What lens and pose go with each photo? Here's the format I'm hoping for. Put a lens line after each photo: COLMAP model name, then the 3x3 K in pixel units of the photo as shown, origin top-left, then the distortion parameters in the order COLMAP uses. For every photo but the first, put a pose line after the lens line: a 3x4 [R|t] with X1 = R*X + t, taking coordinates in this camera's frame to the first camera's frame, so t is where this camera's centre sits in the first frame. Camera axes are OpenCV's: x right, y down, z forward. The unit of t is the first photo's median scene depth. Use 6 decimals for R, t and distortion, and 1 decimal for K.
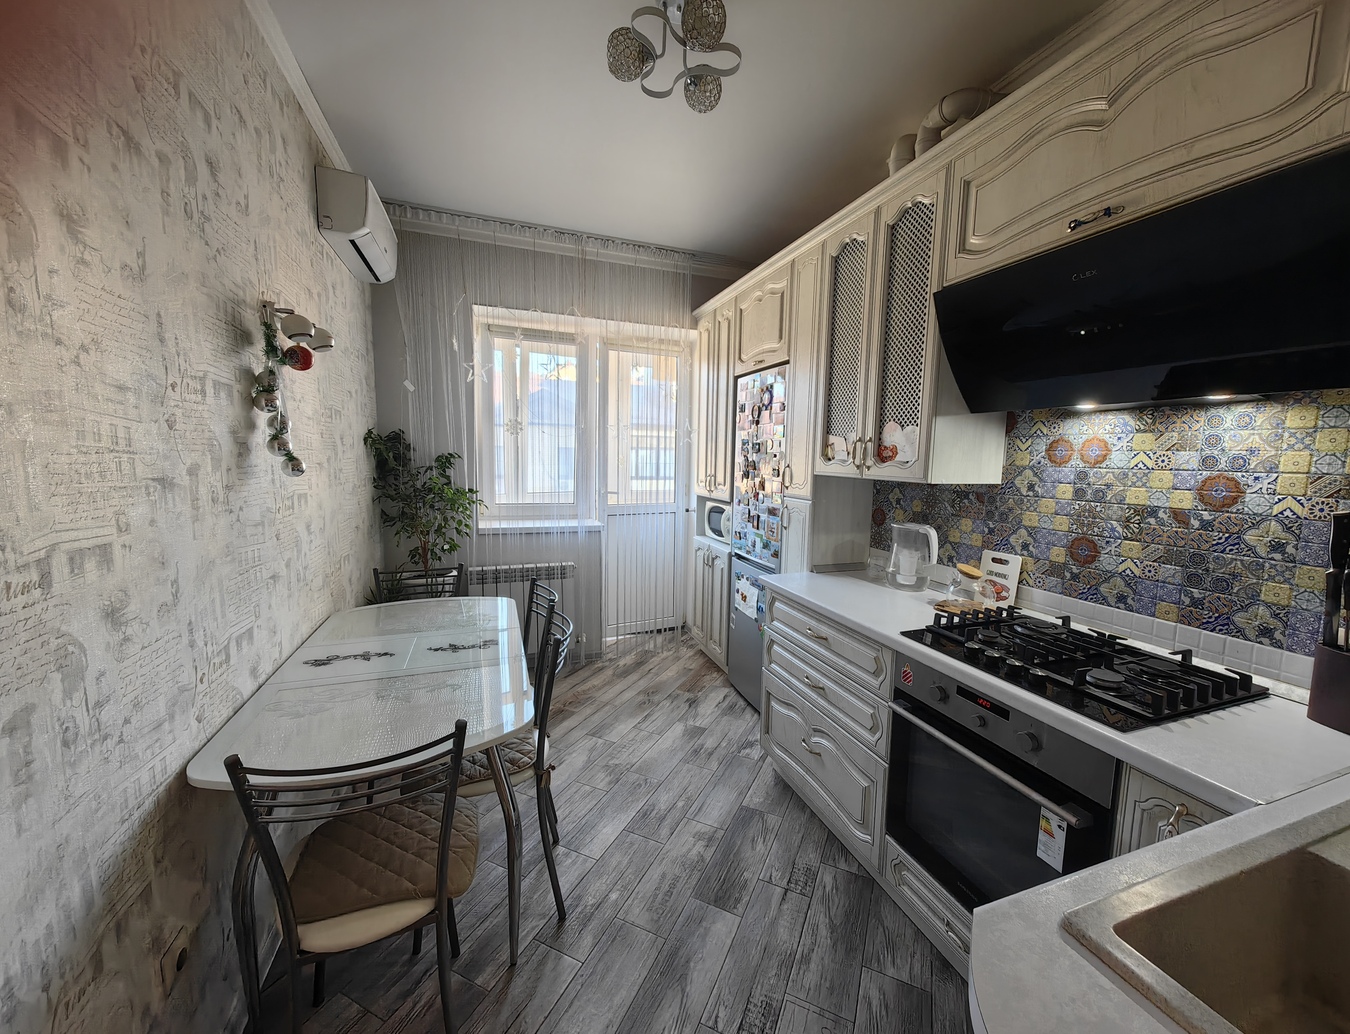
lens RADIAL K [[530.7, 0, 684.6], [0, 530.7, 515.7], [0, 0, 1]] dist [0.008657, -0.003148]
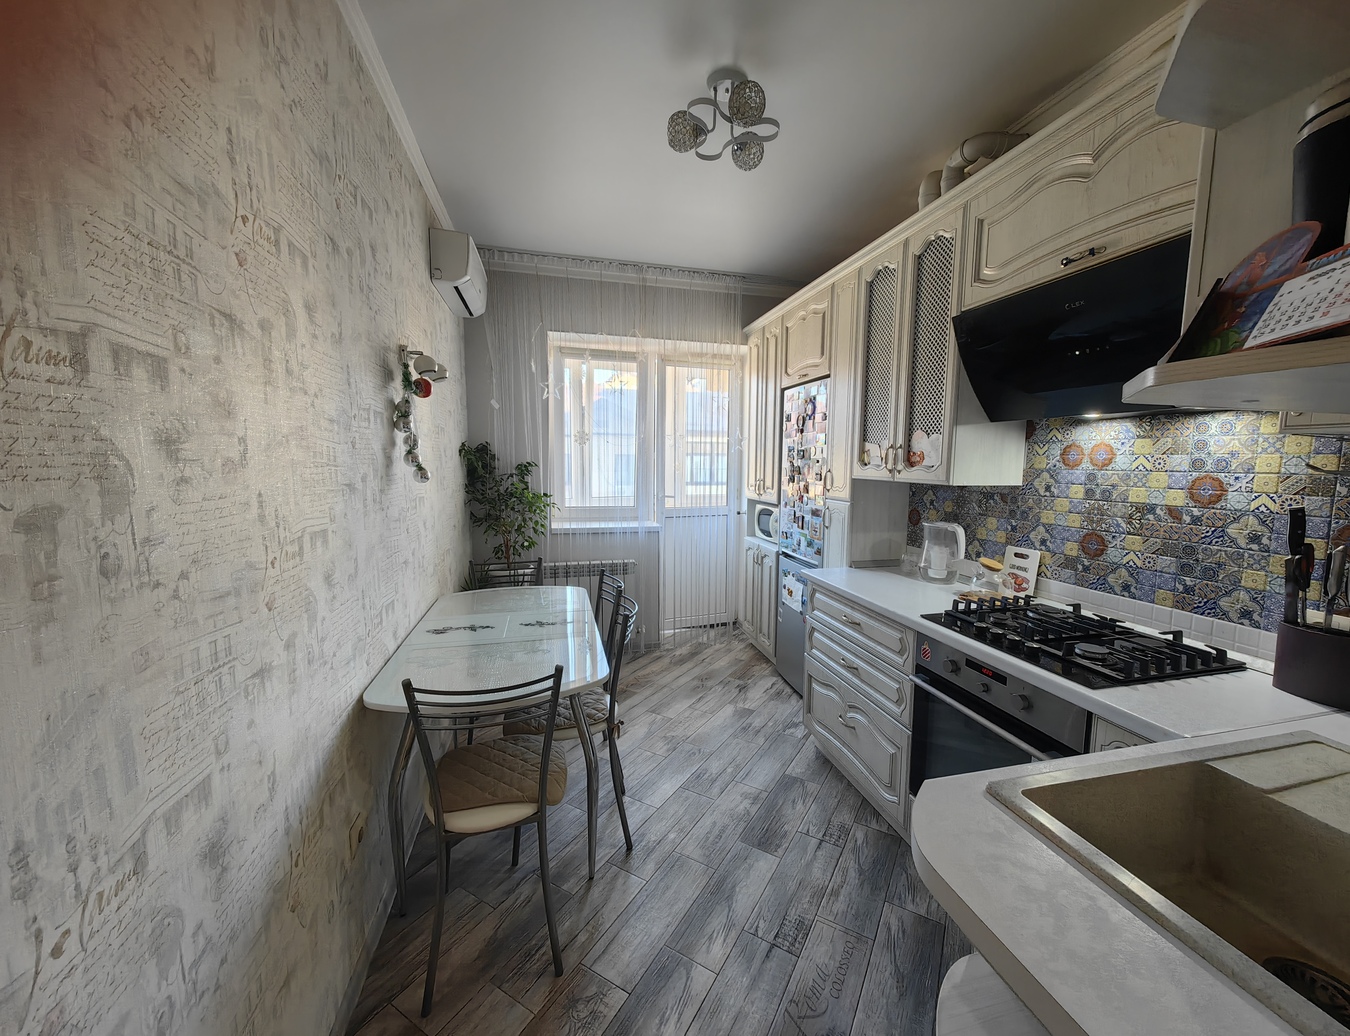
lens RADIAL K [[530.7, 0, 686.6], [0, 530.7, 516.9], [0, 0, 1]] dist [0.008657, -0.003148]
pose [[0.995026, -0.000212, -0.099620, 0.017506], [-0.000581, 0.999968, -0.007924, 0.016448], [0.099618, 0.007943, 0.994994, -0.184248]]
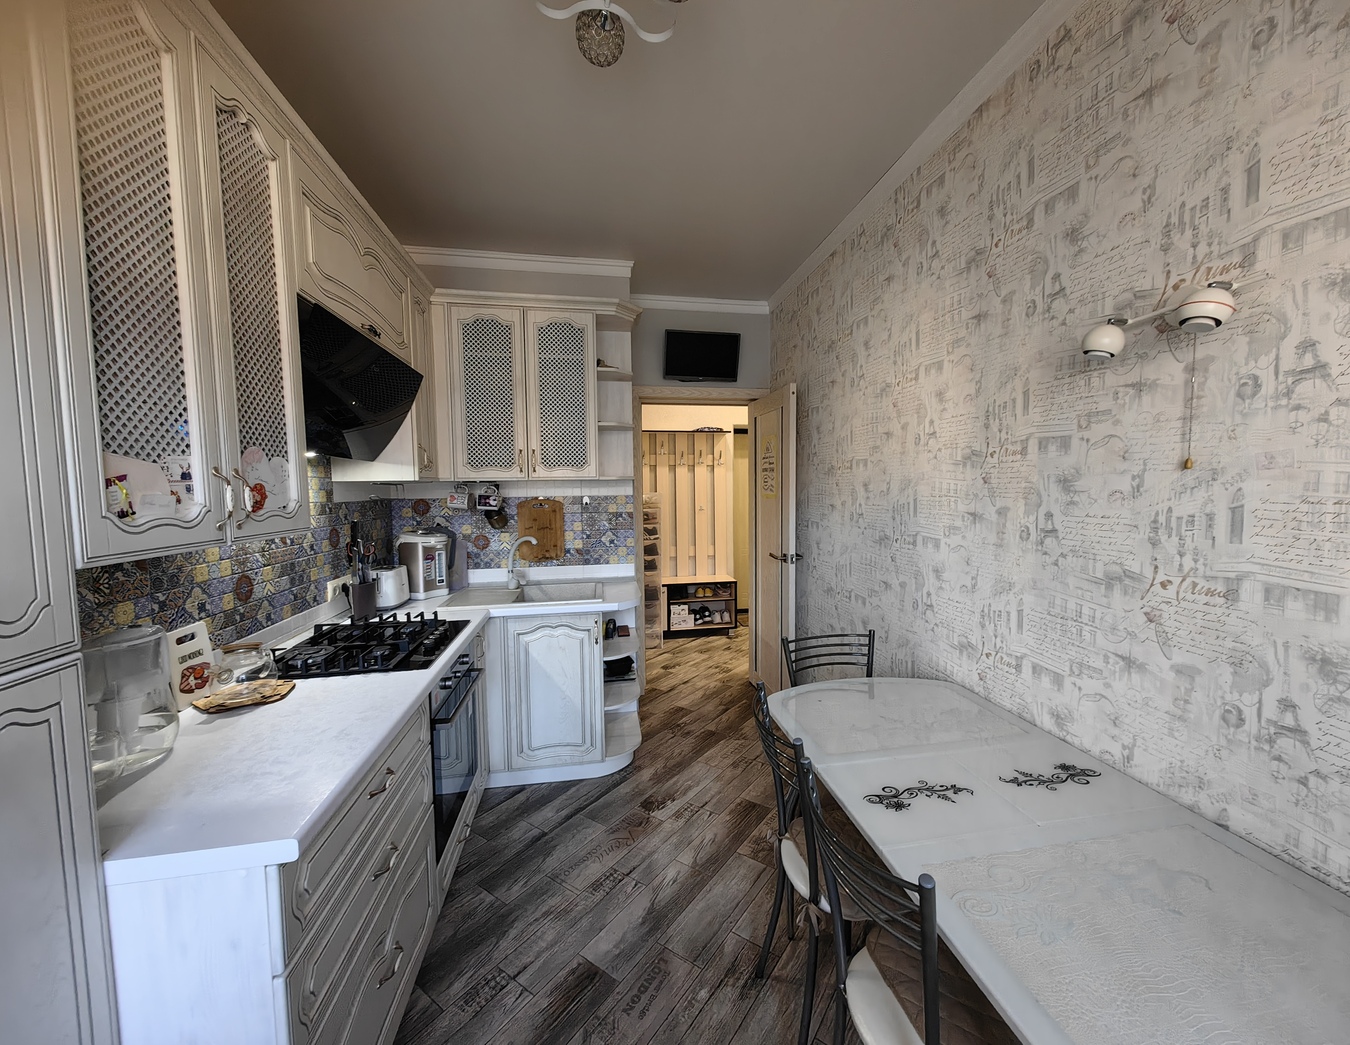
lens RADIAL K [[530.7, 0, 688.8], [0, 530.7, 525.2], [0, 0, 1]] dist [0.008657, -0.003148]
pose [[-0.984064, -0.020919, 0.176578, -0.259480], [0.012869, 0.982072, 0.188064, -0.229891], [-0.177347, 0.187340, -0.966153, 1.784959]]
